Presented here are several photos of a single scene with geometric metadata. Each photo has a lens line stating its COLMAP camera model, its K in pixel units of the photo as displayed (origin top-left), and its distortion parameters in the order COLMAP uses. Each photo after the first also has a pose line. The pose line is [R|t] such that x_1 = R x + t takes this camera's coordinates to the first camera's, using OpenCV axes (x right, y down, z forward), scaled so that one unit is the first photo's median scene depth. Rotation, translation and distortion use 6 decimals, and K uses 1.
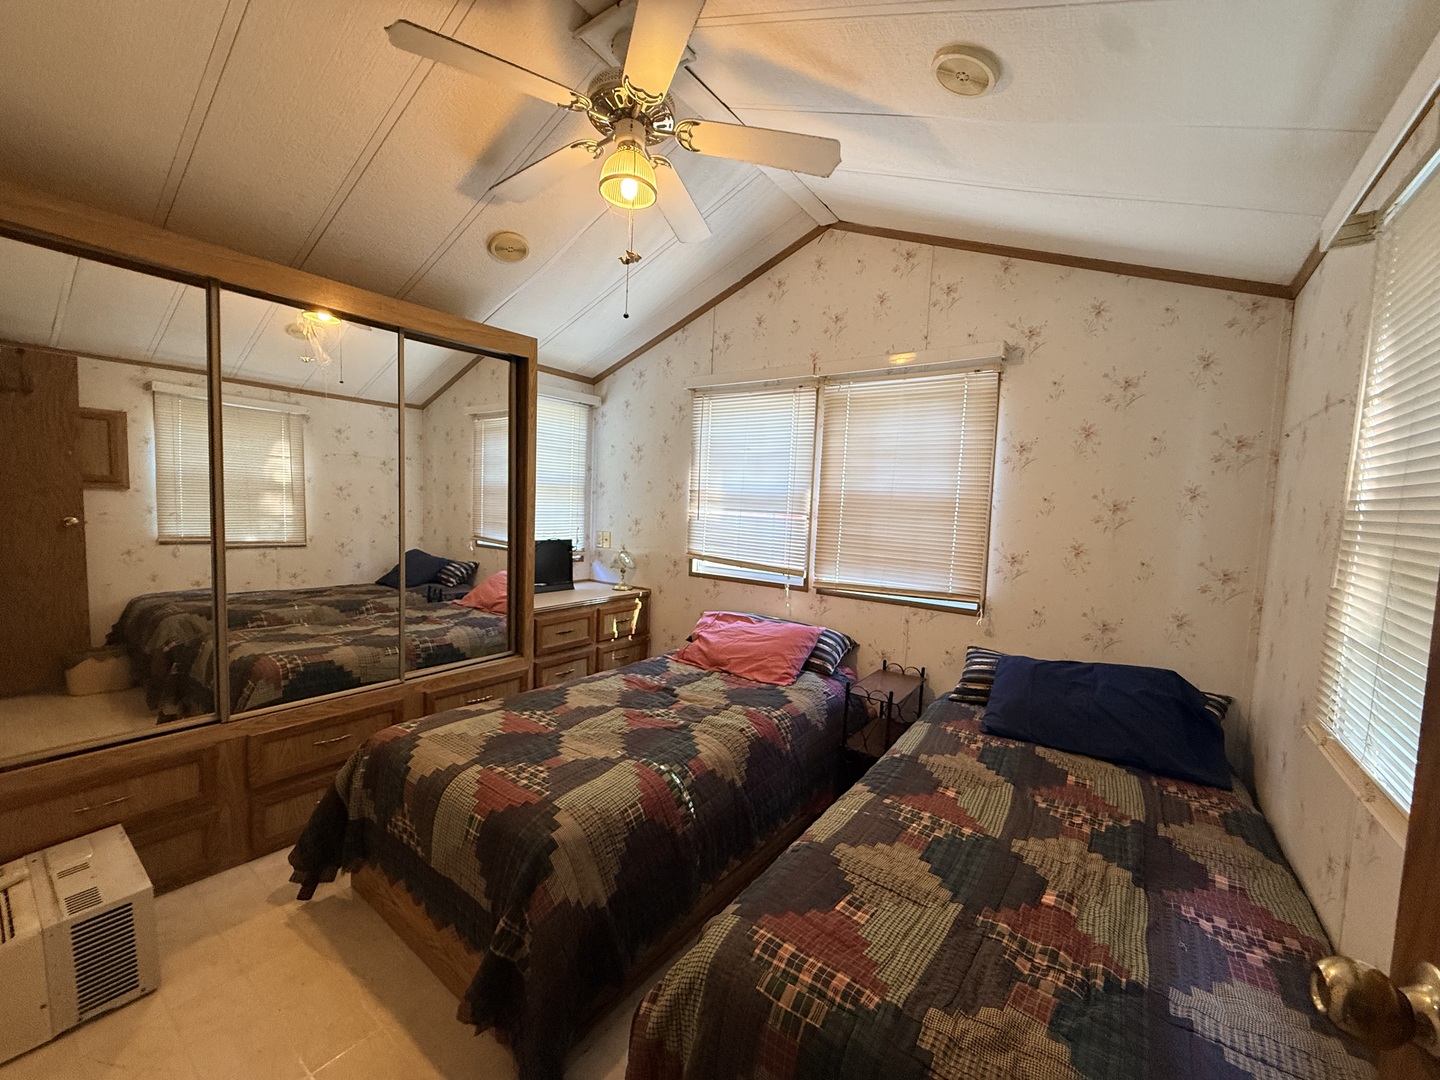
lens RADIAL K [[574.3, 0, 728.4], [0, 574.3, 544.7], [0, 0, 1]] dist [0.000368, 0.000035]
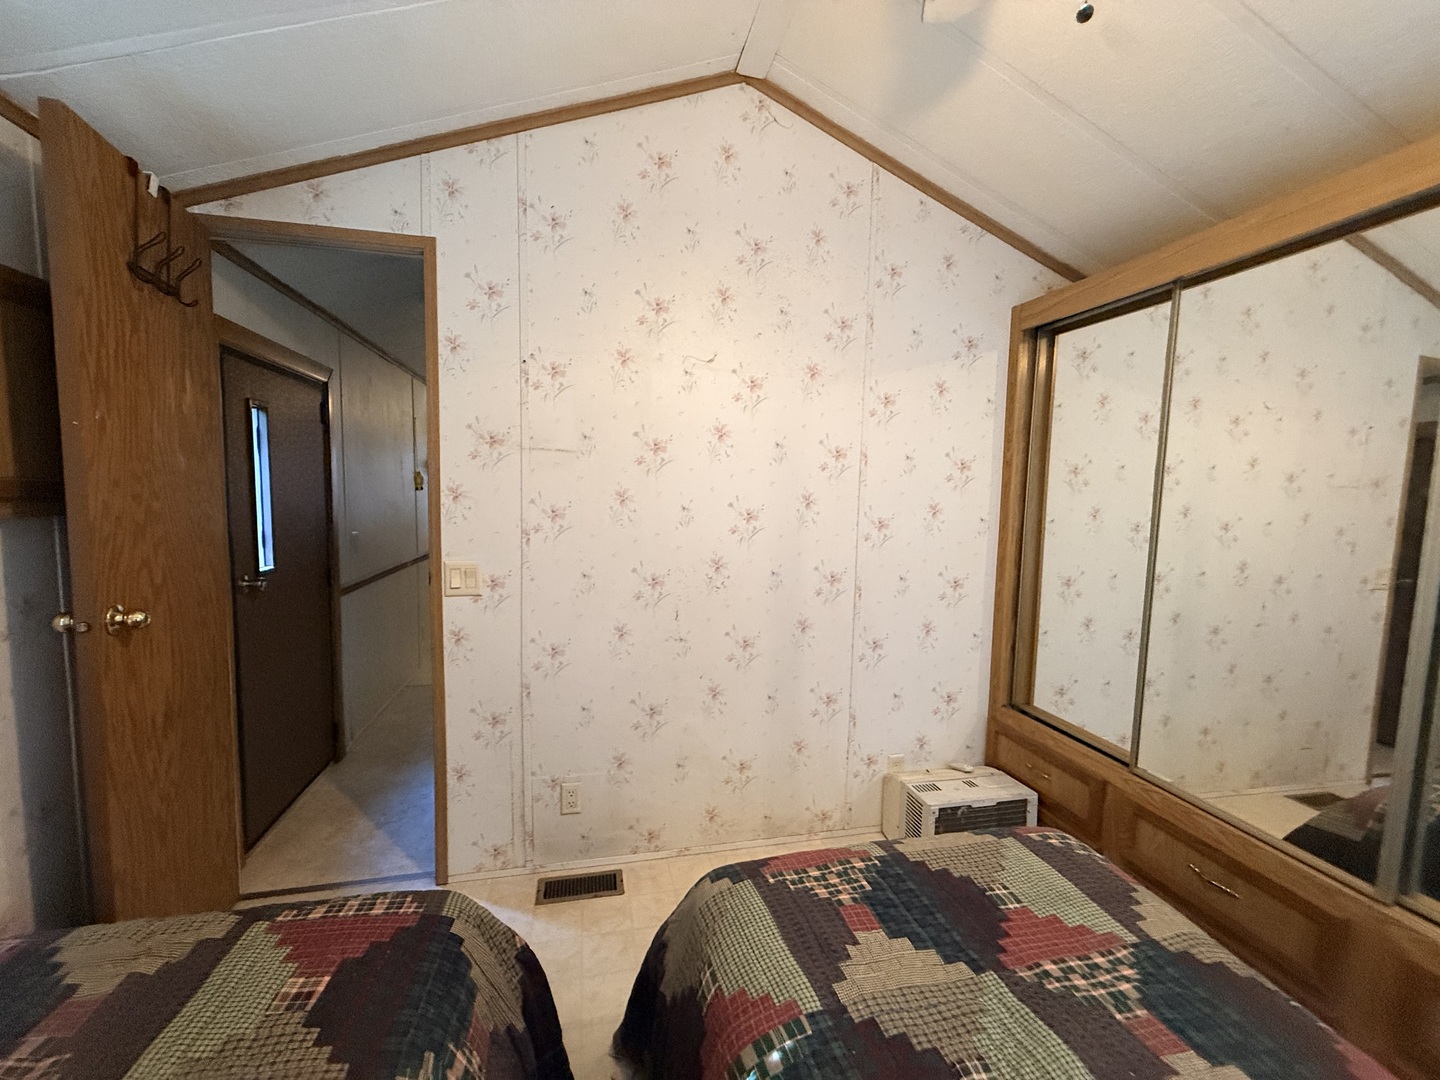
lens RADIAL K [[574.3, 0, 718.4], [0, 574.3, 540.9], [0, 0, 1]] dist [0.000368, 0.000035]
pose [[-0.671720, 0.004579, -0.740791, 0.203459], [-0.107149, 0.988865, 0.103271, -0.065460], [0.733015, 0.148744, -0.663750, 0.901681]]
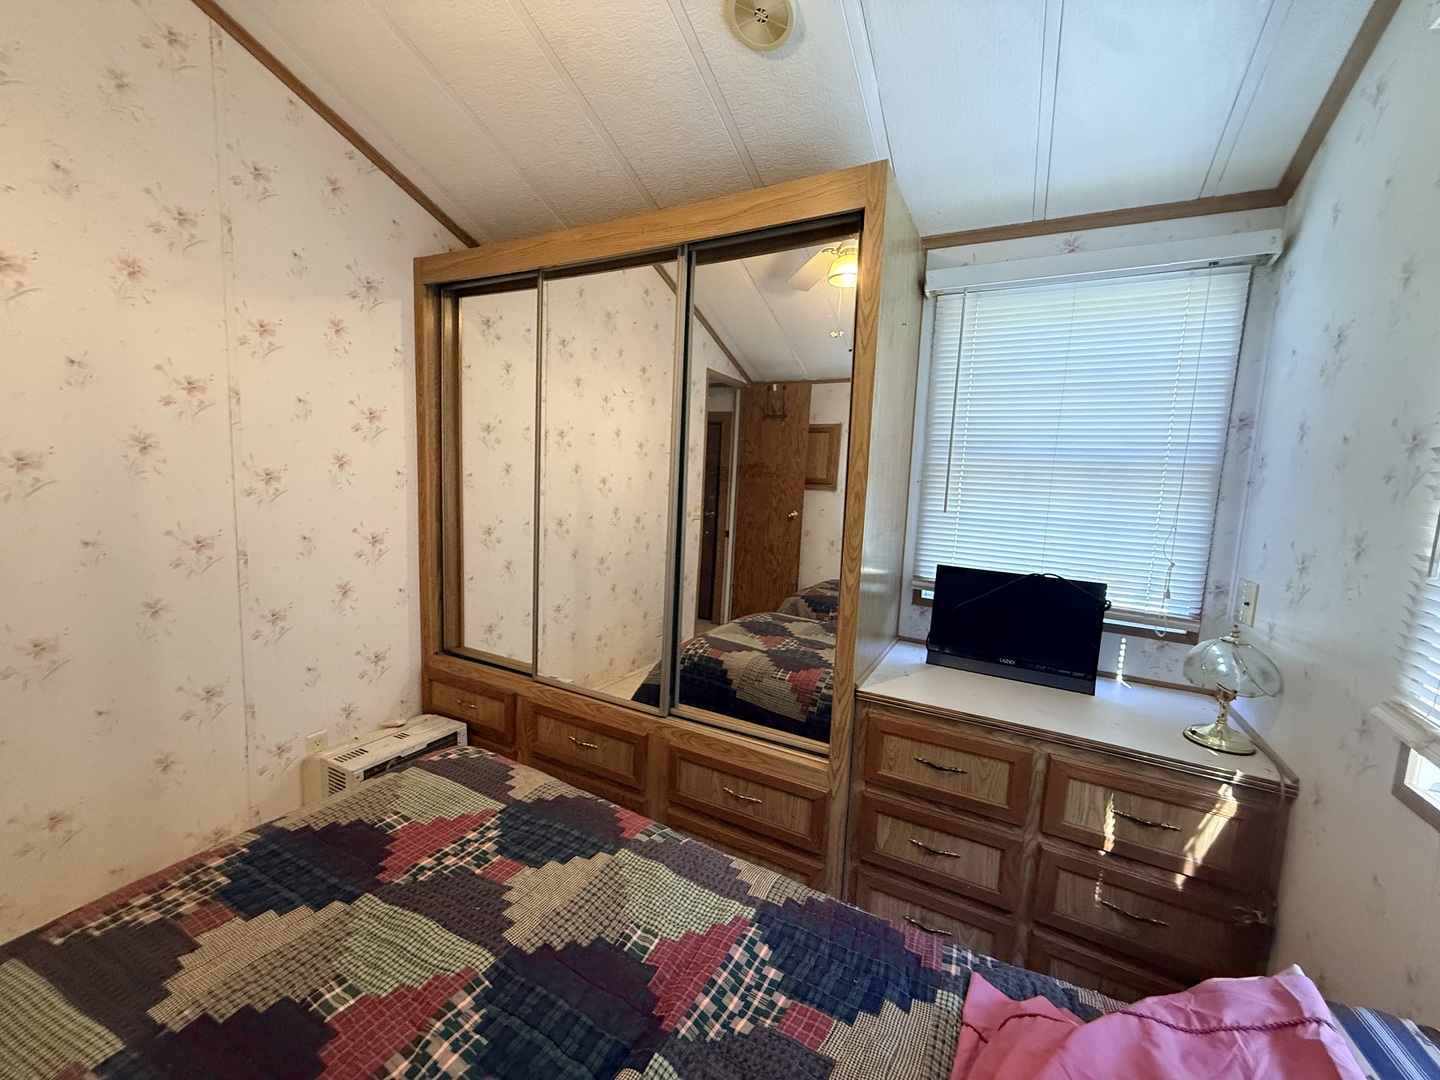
lens RADIAL K [[574.3, 0, 715.3], [0, 574.3, 541.9], [0, 0, 1]] dist [0.000368, 0.000035]
pose [[0.114101, 0.076893, -0.990489, 0.200531], [-0.112434, 0.991594, 0.064026, -0.054224], [0.987086, 0.104059, 0.121788, 0.996519]]
